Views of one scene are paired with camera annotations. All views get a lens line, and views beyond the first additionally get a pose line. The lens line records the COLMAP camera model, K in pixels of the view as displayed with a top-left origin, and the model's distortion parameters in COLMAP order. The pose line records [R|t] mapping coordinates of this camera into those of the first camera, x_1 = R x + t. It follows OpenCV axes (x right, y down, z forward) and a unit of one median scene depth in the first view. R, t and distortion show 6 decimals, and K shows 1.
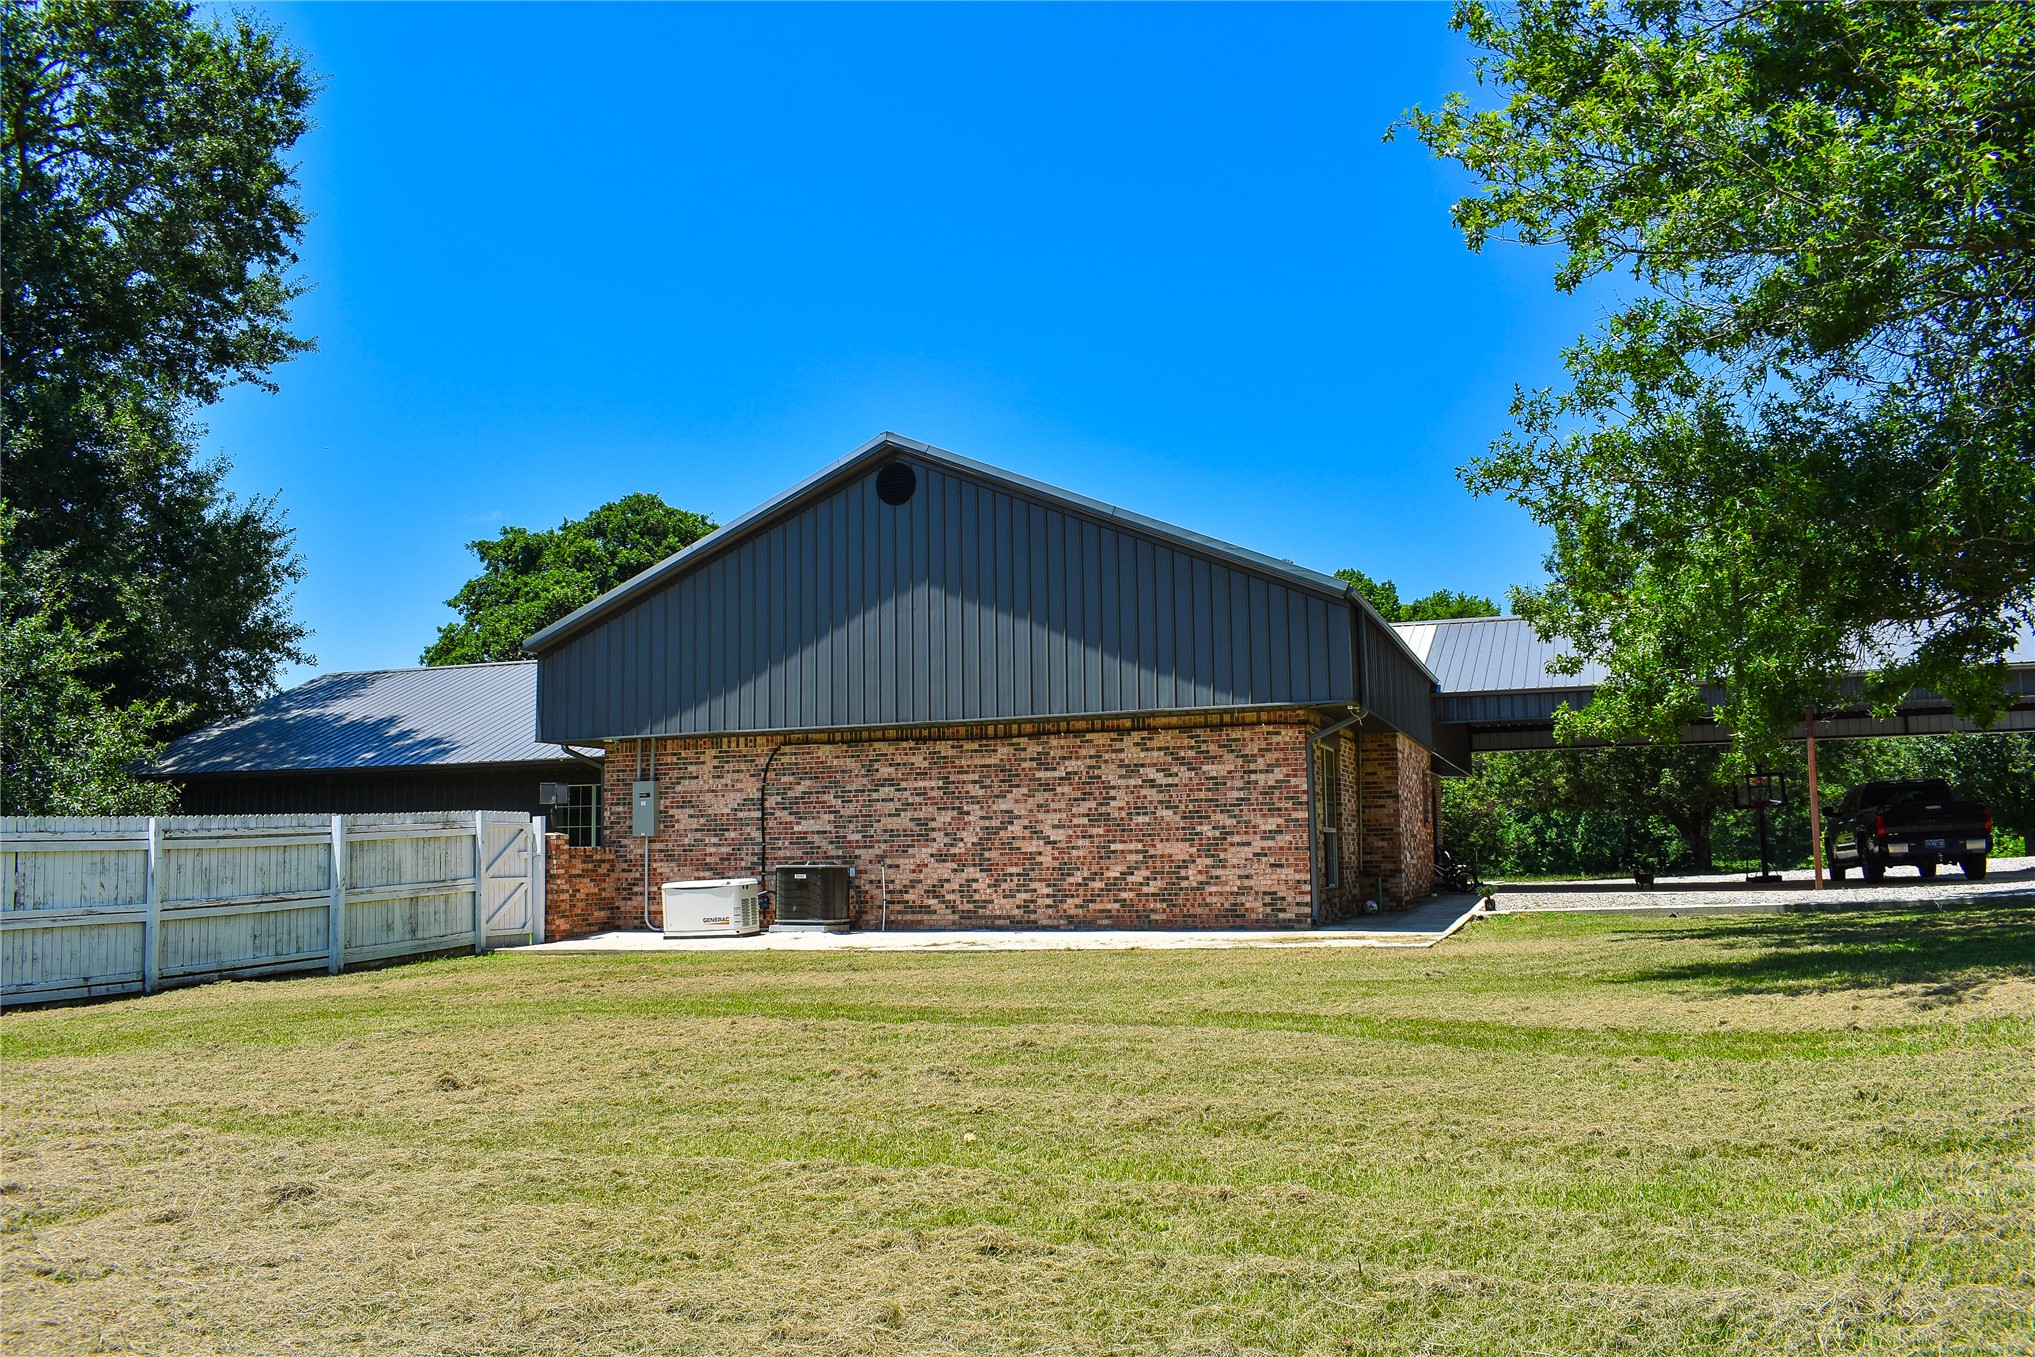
lens RADIAL K [[1622.8, 0, 1015.3], [0, 1622.8, 684.9], [0, 0, 1]] dist [-0.083034, -0.009295]
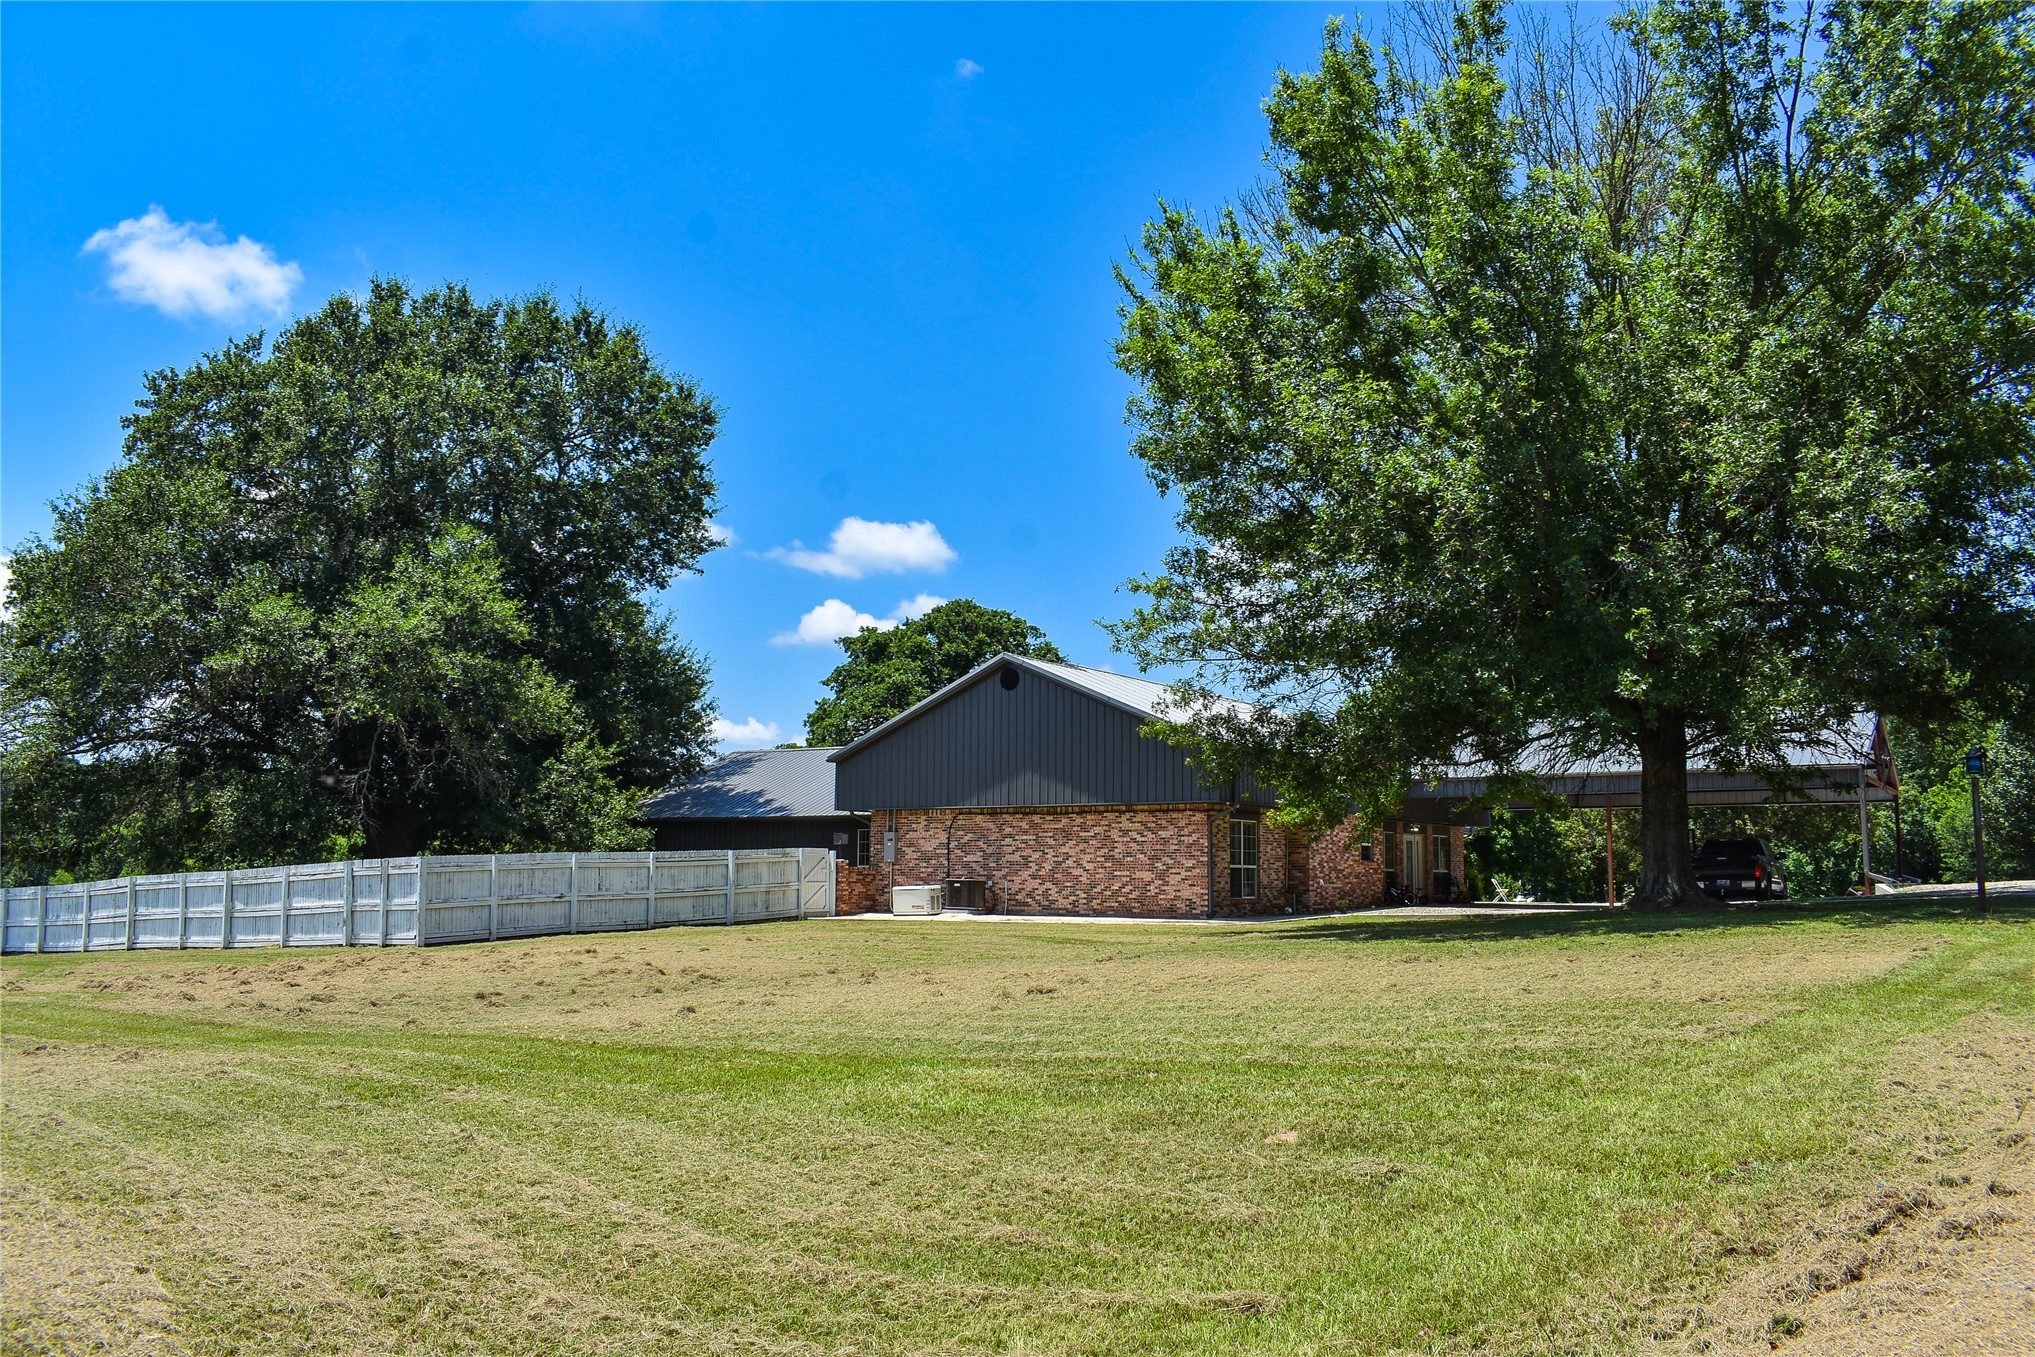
lens RADIAL K [[1622.8, 0, 1019.0], [0, 1622.8, 679.1], [0, 0, 1]] dist [-0.083034, -0.009295]
pose [[0.970712, -0.006028, -0.240170, 0.386371], [0.003139, 0.999918, -0.012410, -0.098907], [0.240225, 0.011293, 0.970652, -0.827848]]
